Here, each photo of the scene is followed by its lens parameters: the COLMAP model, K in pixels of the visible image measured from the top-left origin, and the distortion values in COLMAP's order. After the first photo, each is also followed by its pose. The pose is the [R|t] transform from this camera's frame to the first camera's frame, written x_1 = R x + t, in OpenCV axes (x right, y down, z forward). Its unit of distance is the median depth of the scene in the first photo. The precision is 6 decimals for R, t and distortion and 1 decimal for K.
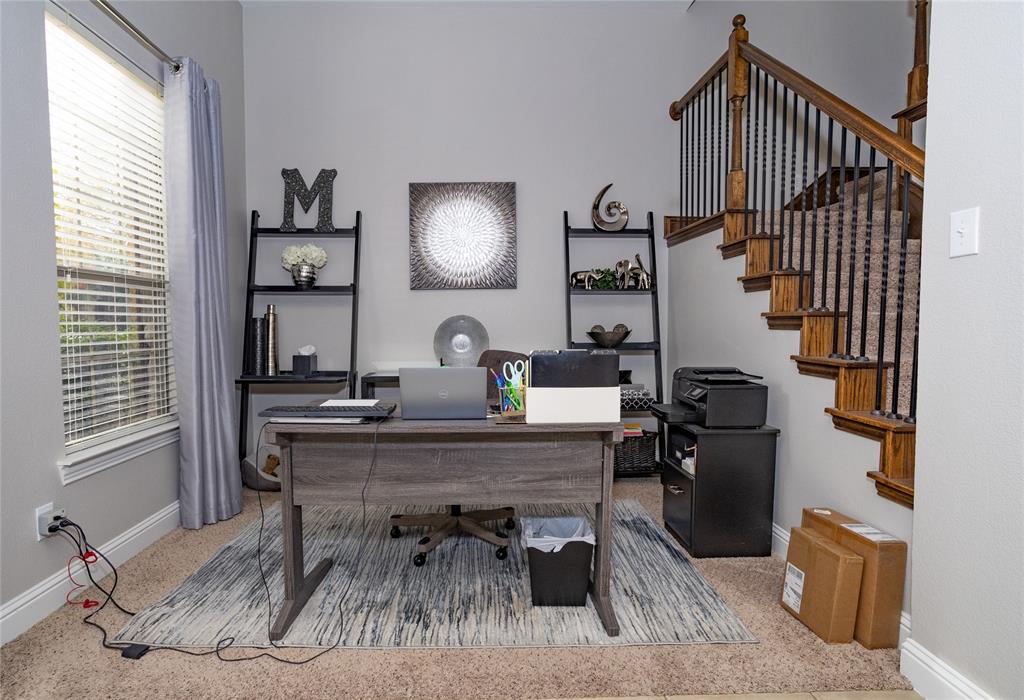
lens RADIAL K [[550.0, 0, 512.0], [0, 550.0, 350.0], [0, 0, 1]] dist [-0.058967, -0.000164]
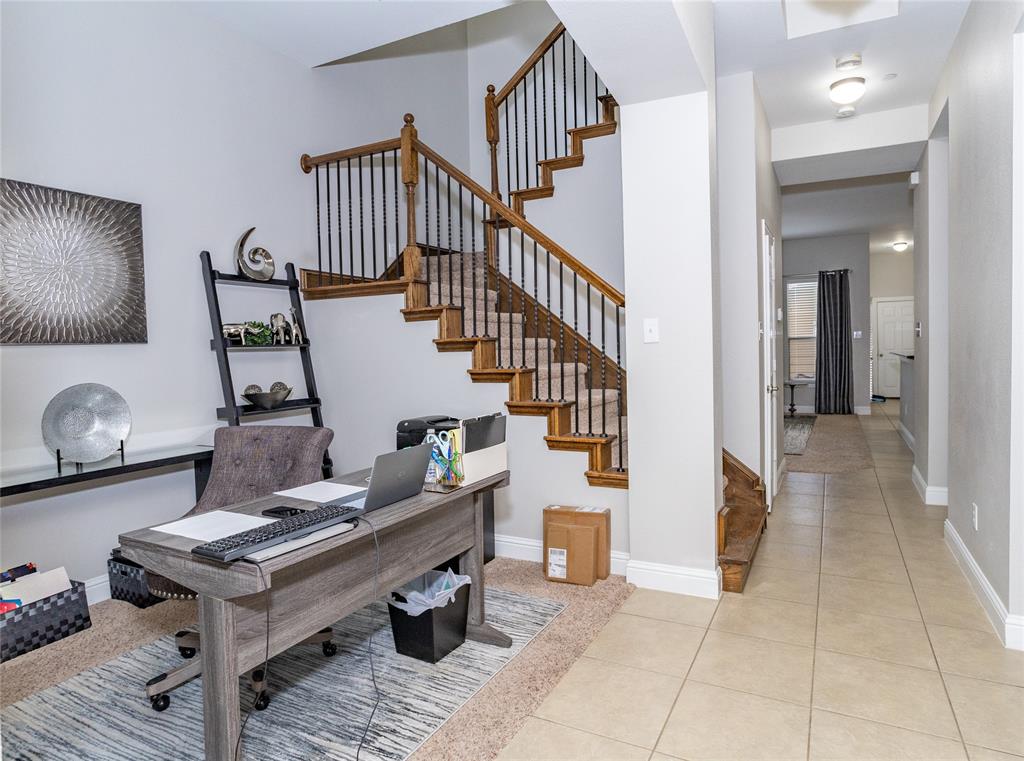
lens RADIAL K [[608.9, 0, 512.0], [0, 608.9, 380.5], [0, 0, 1]] dist [-0.049713, -0.000258]
pose [[0.469135, -0.059586, 0.881114, -0.514214], [0.065800, 0.997306, 0.032409, -0.058114], [-0.880671, 0.042774, 0.471793, 0.176287]]
